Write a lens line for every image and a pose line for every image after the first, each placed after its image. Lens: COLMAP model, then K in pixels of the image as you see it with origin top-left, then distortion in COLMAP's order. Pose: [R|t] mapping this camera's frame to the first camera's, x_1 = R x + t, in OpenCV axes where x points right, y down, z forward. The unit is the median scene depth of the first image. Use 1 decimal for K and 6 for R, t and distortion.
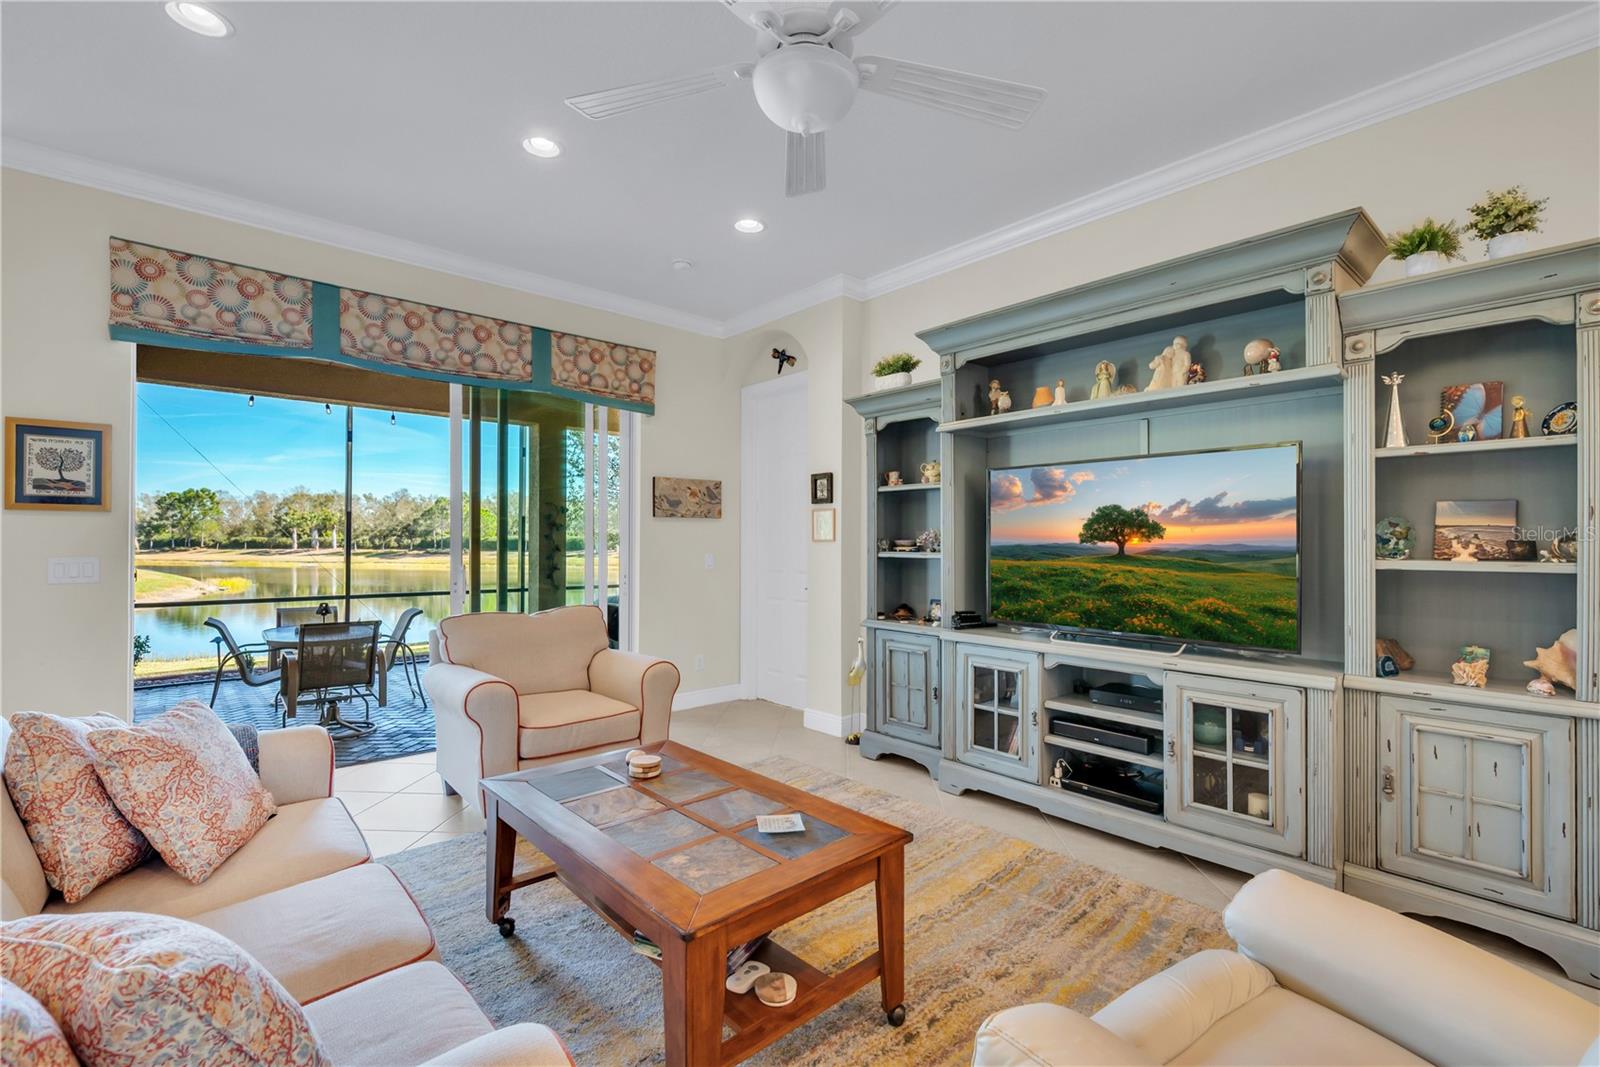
lens RADIAL K [[704.0, 0, 819.7], [0, 704.0, 544.0], [0, 0, 1]] dist [-0.000049, 0.000443]
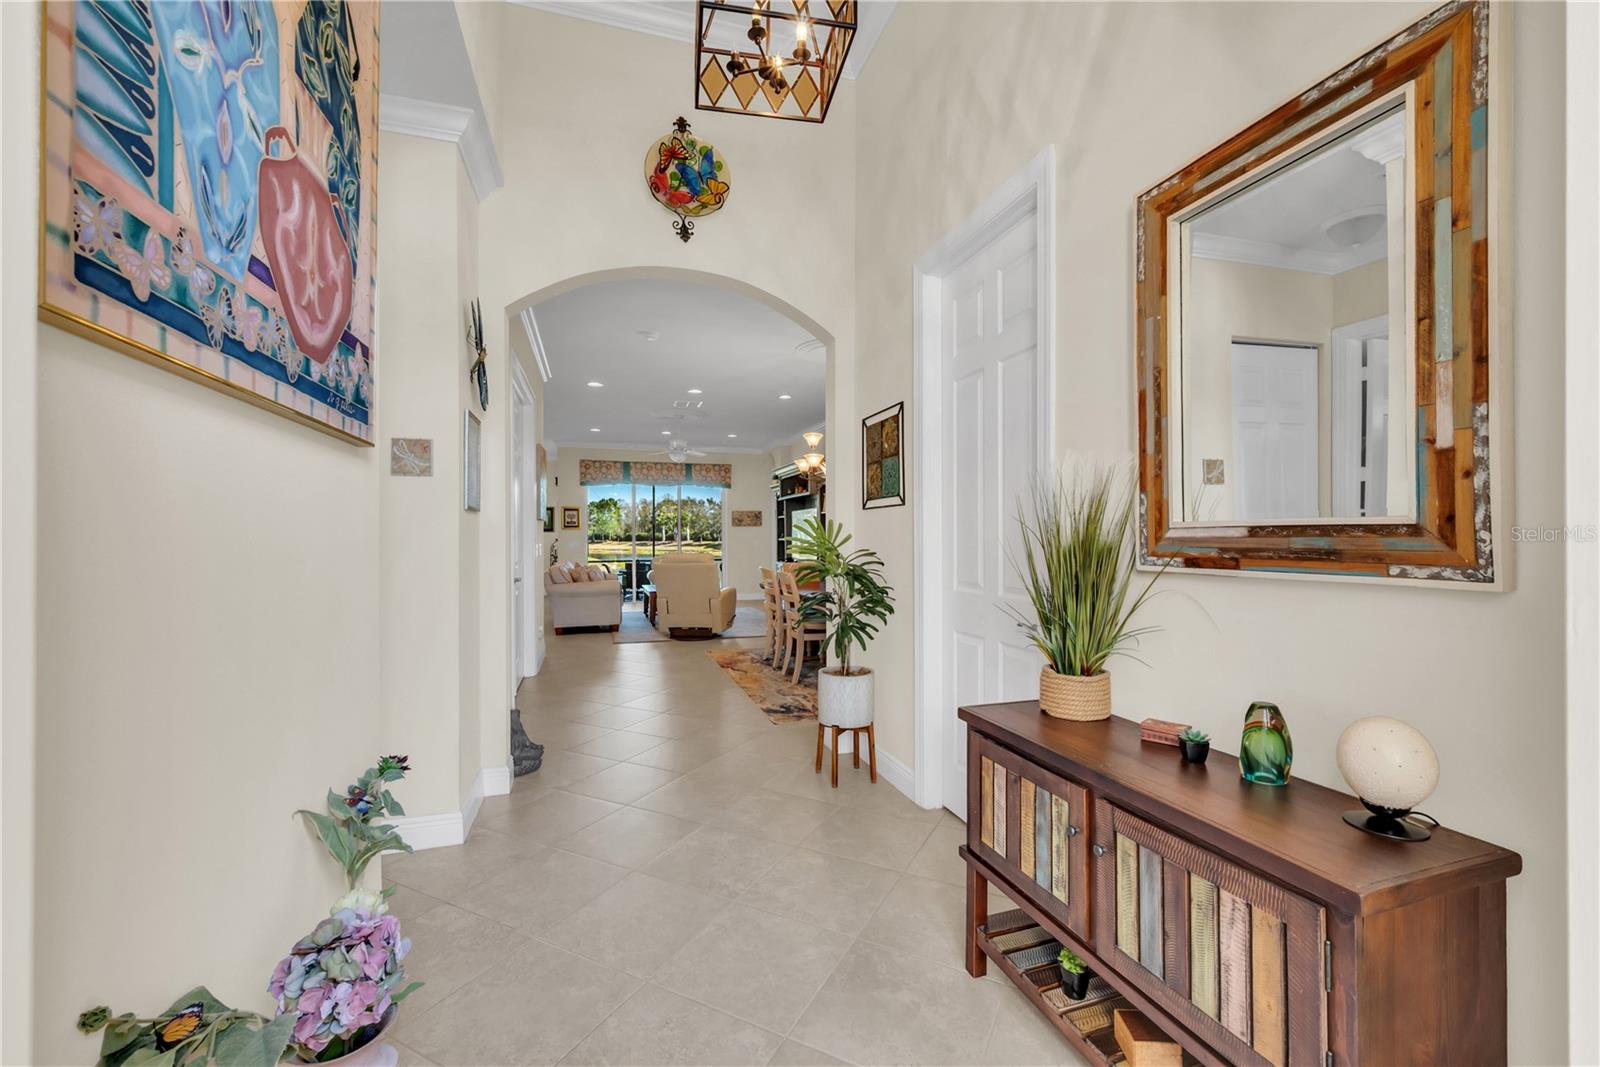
lens RADIAL K [[673.4, 0, 808.1], [0, 673.4, 541.1], [0, 0, 1]] dist [0.000151, 0.000010]
pose [[0.907042, -0.003011, -0.421029, 1.598442], [0.006351, 0.999959, 0.006531, 0.004843], [0.420992, -0.008598, 0.907024, -1.735765]]
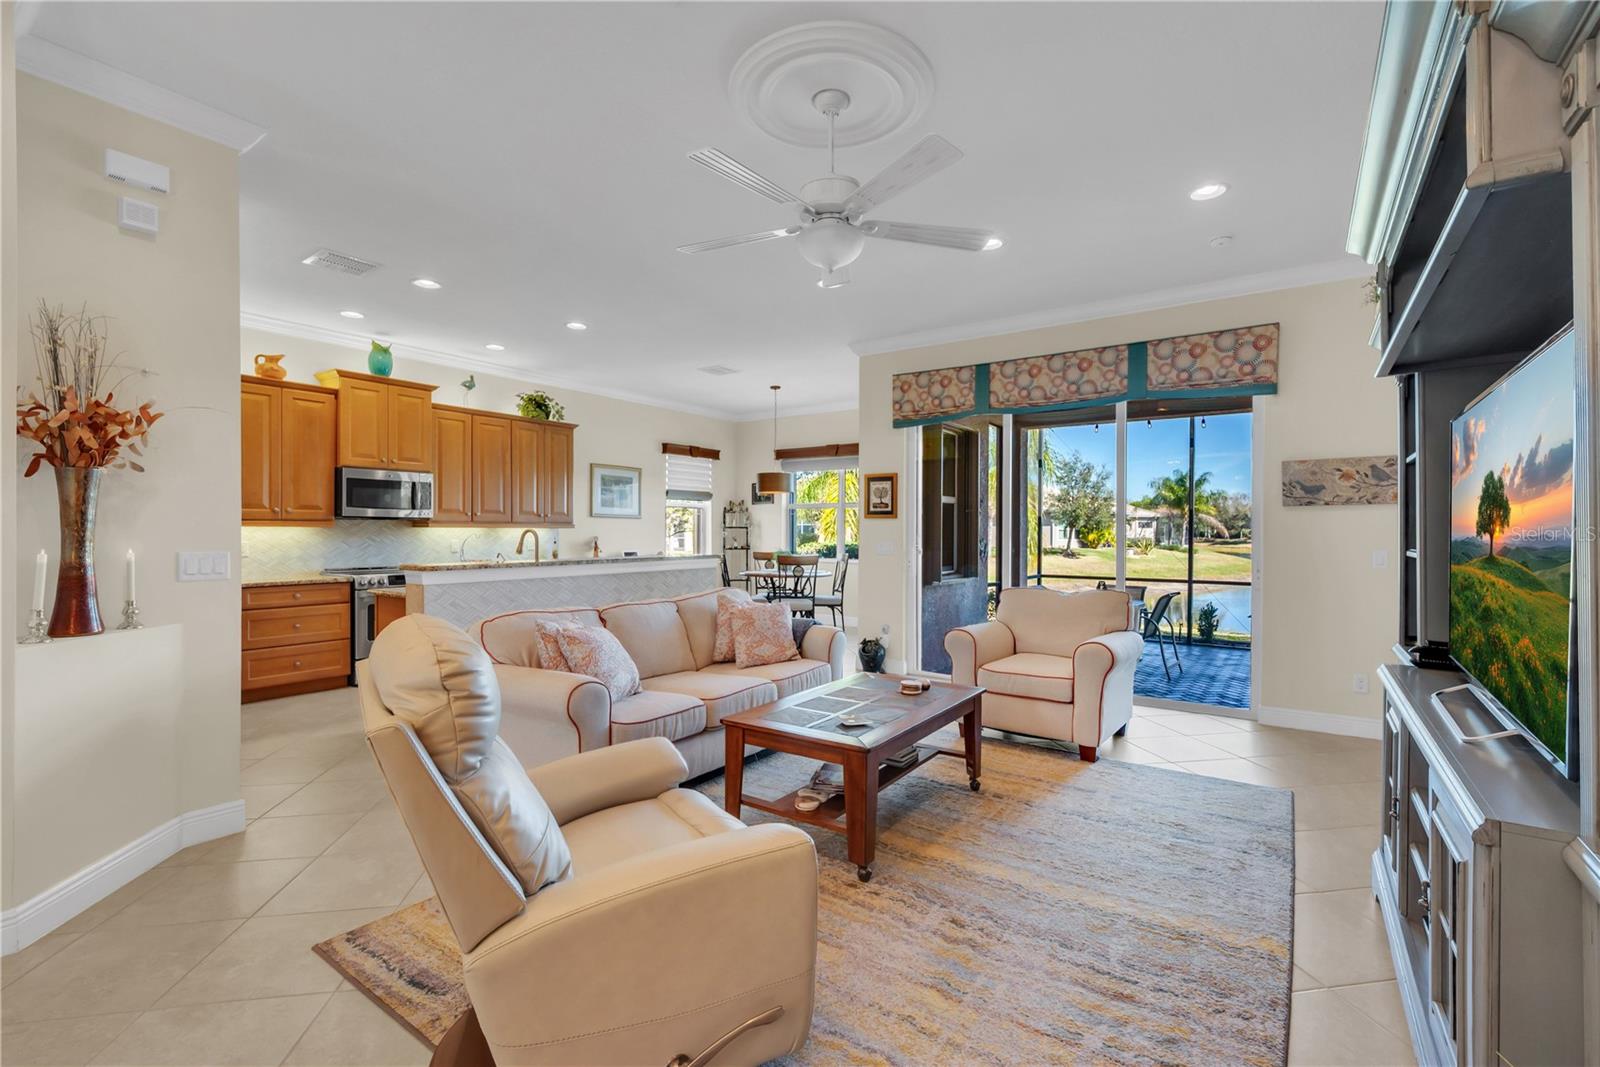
lens RADIAL K [[704.0, 0, 783.2], [0, 704.0, 536.7], [0, 0, 1]] dist [-0.000049, 0.000443]
pose [[0.201714, 0.005933, -0.979426, 0.746207], [-0.003215, 0.999980, 0.005395, -0.004224], [0.979439, 0.002060, 0.201730, 0.288769]]
